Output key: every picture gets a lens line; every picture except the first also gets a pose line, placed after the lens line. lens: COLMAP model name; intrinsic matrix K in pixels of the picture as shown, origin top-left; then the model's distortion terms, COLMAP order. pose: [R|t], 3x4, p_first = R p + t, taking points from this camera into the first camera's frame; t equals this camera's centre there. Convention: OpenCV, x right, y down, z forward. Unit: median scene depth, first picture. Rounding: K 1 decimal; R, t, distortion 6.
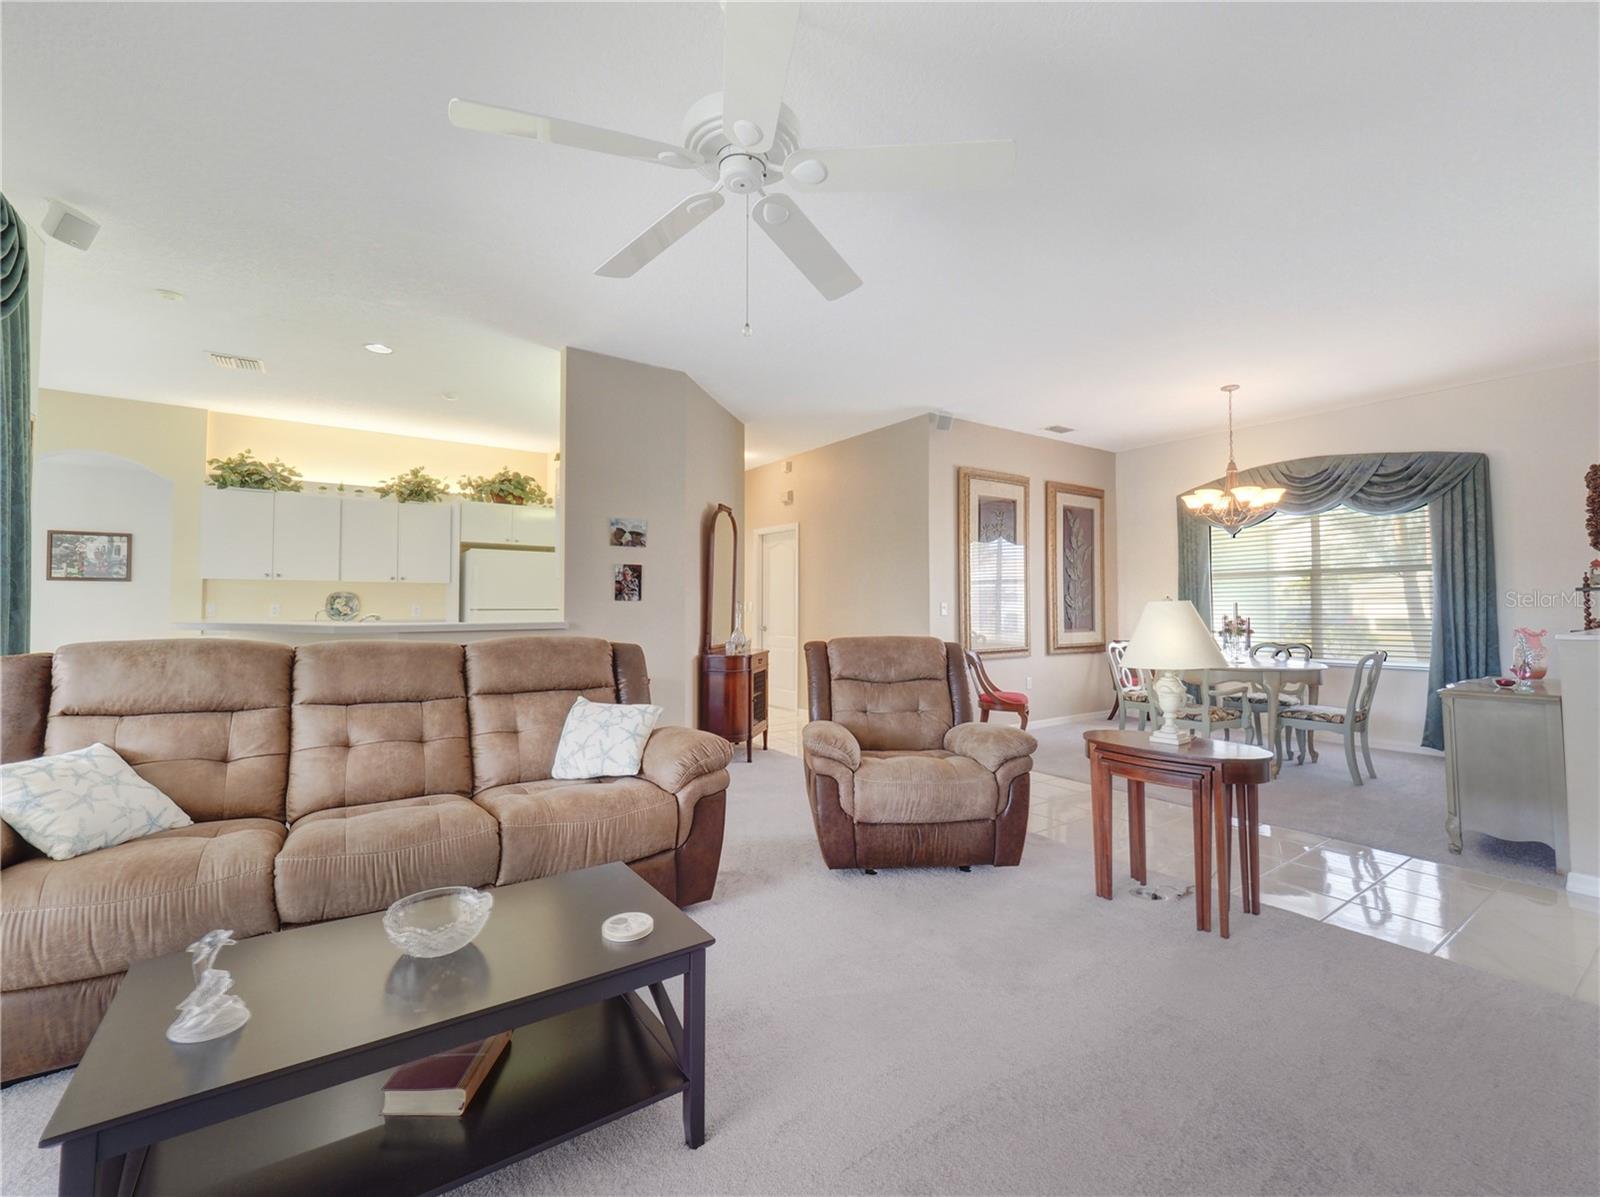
lens RADIAL K [[672.6, 0, 811.6], [0, 672.6, 589.3], [0, 0, 1]] dist [-0.006006, -0.001520]
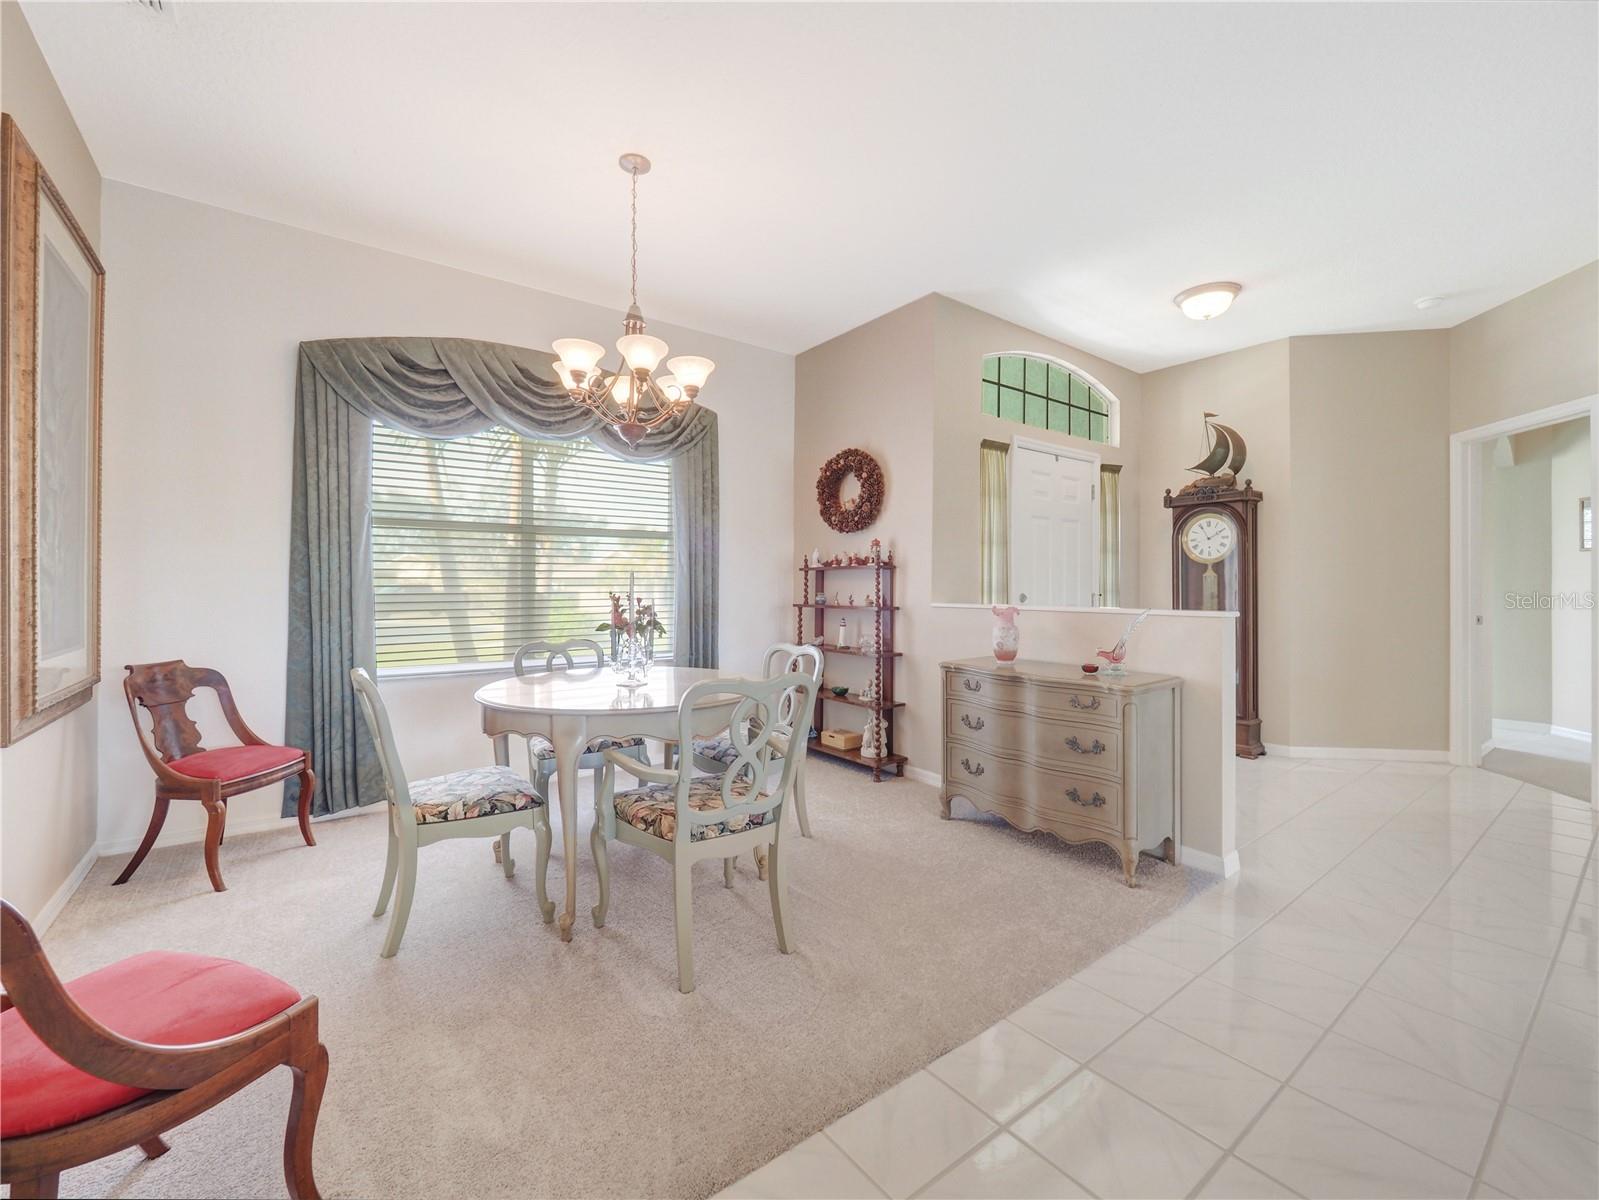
lens RADIAL K [[672.2, 0, 795.2], [0, 672.2, 591.5], [0, 0, 1]] dist [-0.006006, -0.001520]
pose [[-0.040182, -0.000086, 0.999192, 0.095627], [-0.026746, 0.999642, -0.000990, 0.032763], [-0.998834, -0.026765, -0.040170, 0.880619]]
